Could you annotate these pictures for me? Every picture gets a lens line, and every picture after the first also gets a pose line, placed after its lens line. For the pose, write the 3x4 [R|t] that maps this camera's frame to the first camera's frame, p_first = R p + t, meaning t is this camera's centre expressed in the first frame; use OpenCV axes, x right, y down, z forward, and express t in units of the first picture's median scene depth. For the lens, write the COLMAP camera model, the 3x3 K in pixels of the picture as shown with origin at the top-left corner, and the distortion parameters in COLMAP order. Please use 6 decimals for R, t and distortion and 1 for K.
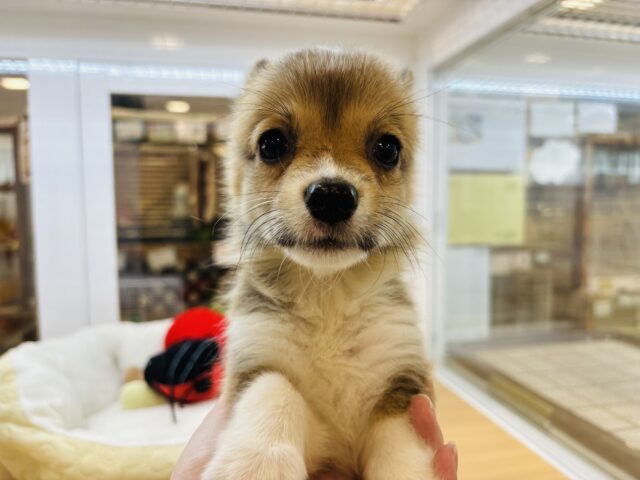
lens RADIAL K [[490.1, 0, 320.0], [0, 490.1, 240.0], [0, 0, 1]] dist [0.003926, -0.001220]
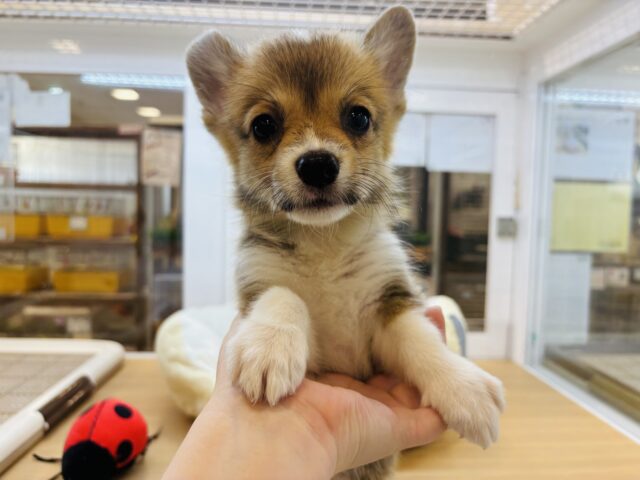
lens RADIAL K [[490.1, 0, 320.0], [0, 490.1, 240.0], [0, 0, 1]] dist [0.003926, -0.001220]
pose [[0.988216, 0.041308, -0.147385, -0.069791], [-0.044155, 0.998895, -0.016099, 0.026678], [0.146557, 0.022417, 0.988948, -0.102718]]
